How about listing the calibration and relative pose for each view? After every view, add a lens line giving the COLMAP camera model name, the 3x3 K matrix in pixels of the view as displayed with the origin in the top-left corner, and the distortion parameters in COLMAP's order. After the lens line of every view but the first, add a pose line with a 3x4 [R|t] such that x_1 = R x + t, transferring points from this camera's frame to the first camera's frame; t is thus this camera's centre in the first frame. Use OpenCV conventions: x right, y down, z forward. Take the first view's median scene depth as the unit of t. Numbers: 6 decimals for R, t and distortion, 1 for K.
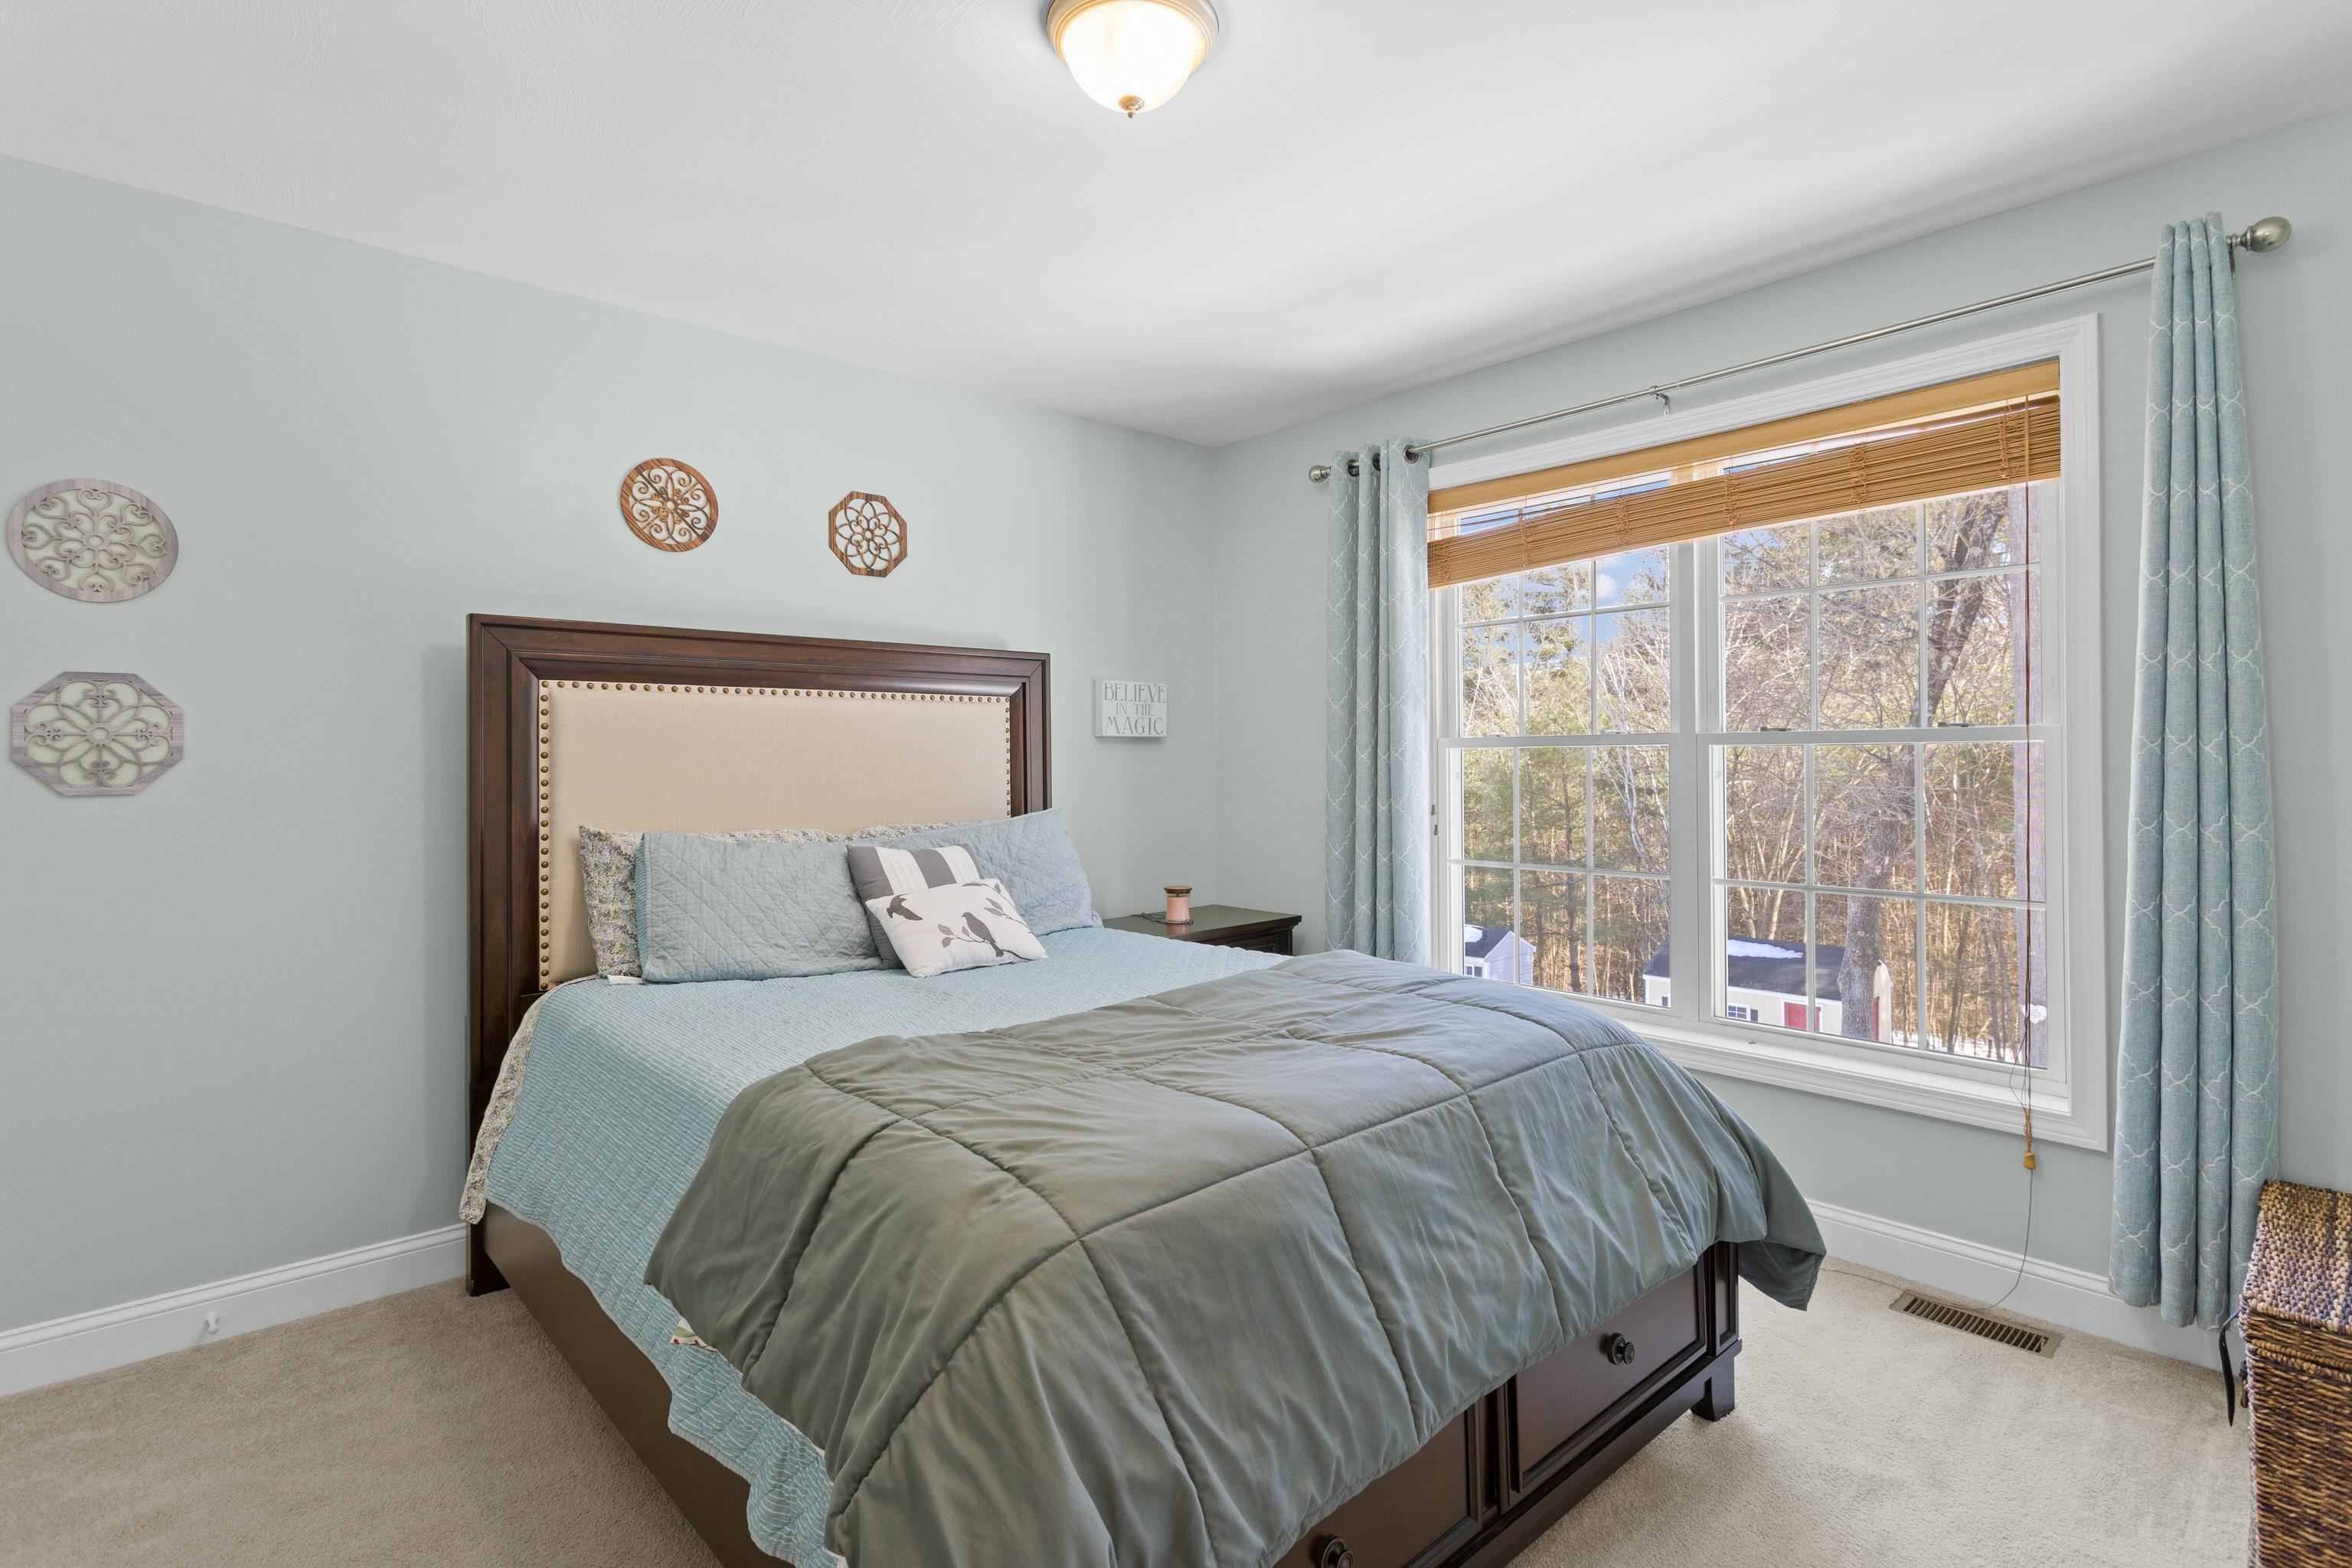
lens RADIAL K [[1133.1, 0, 1184.5], [0, 1133.1, 765.0], [0, 0, 1]] dist [0.005511, 0.001521]
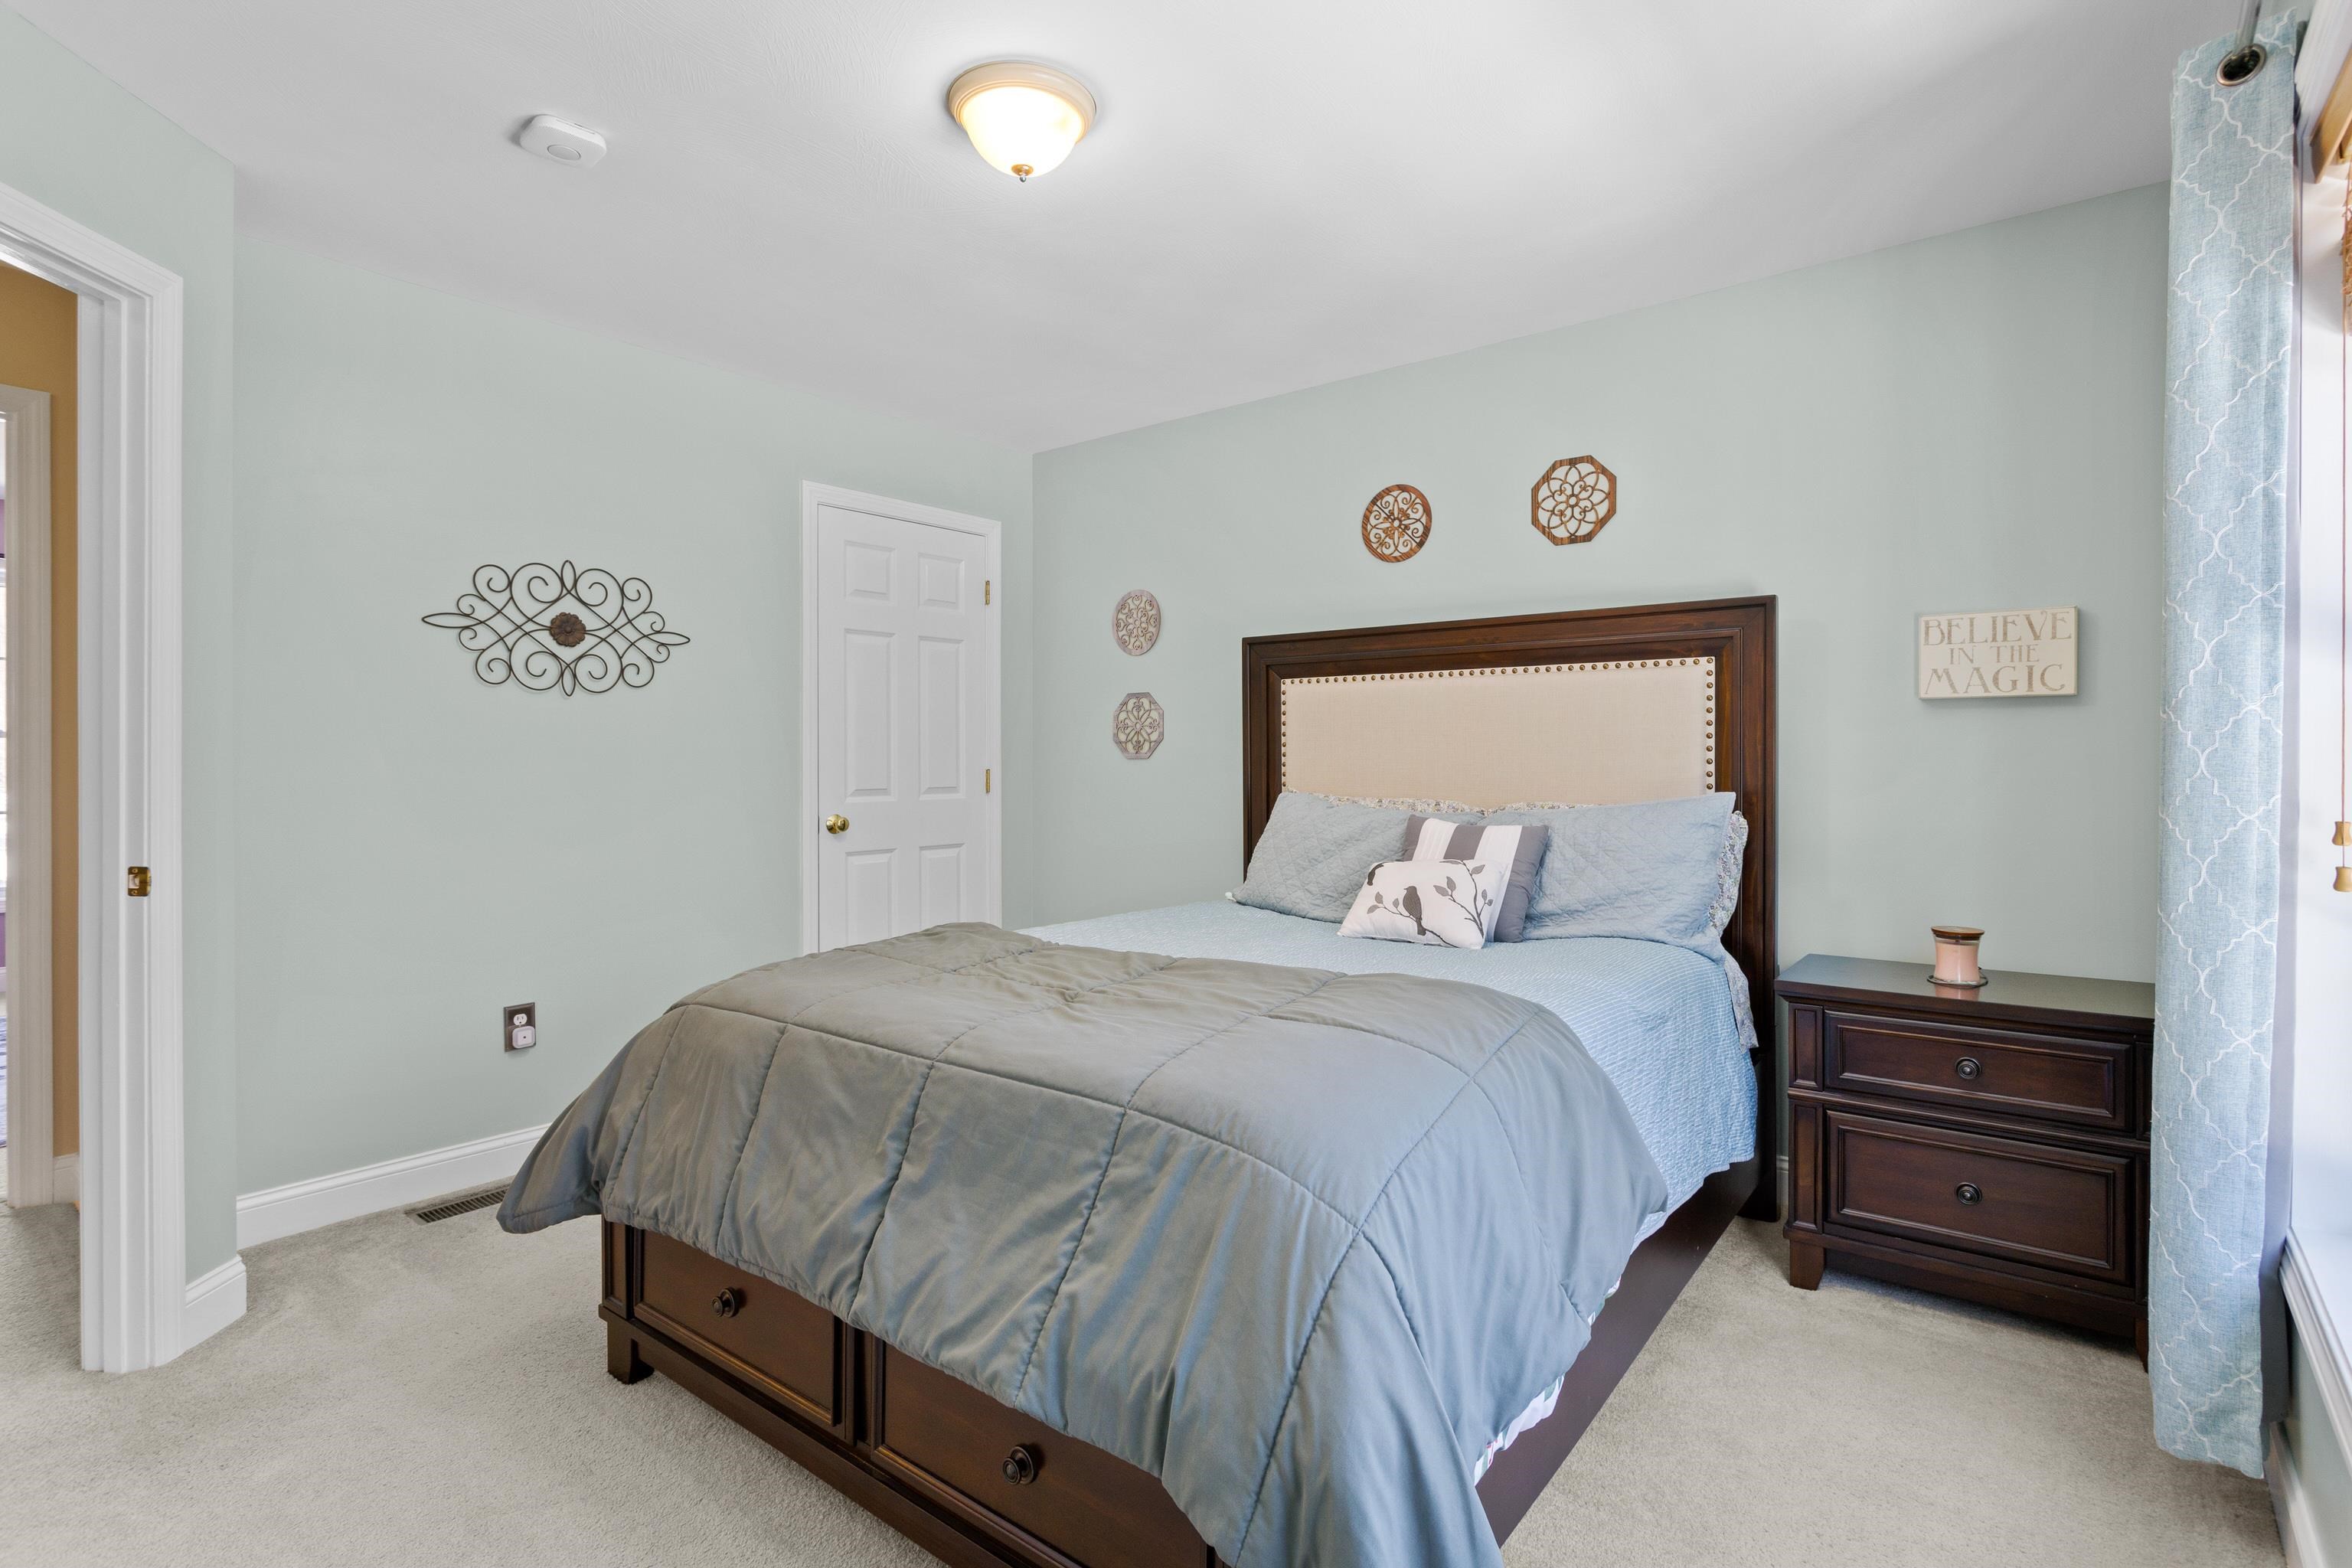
lens RADIAL K [[1148.5, 0, 1189.7], [0, 1148.5, 773.5], [0, 0, 1]] dist [0.004602, 0.001598]
pose [[0.171823, 0.019424, -0.984936, 0.629377], [-0.005506, 0.999809, 0.018757, 0.010654], [0.985113, 0.002200, 0.171897, 0.519235]]
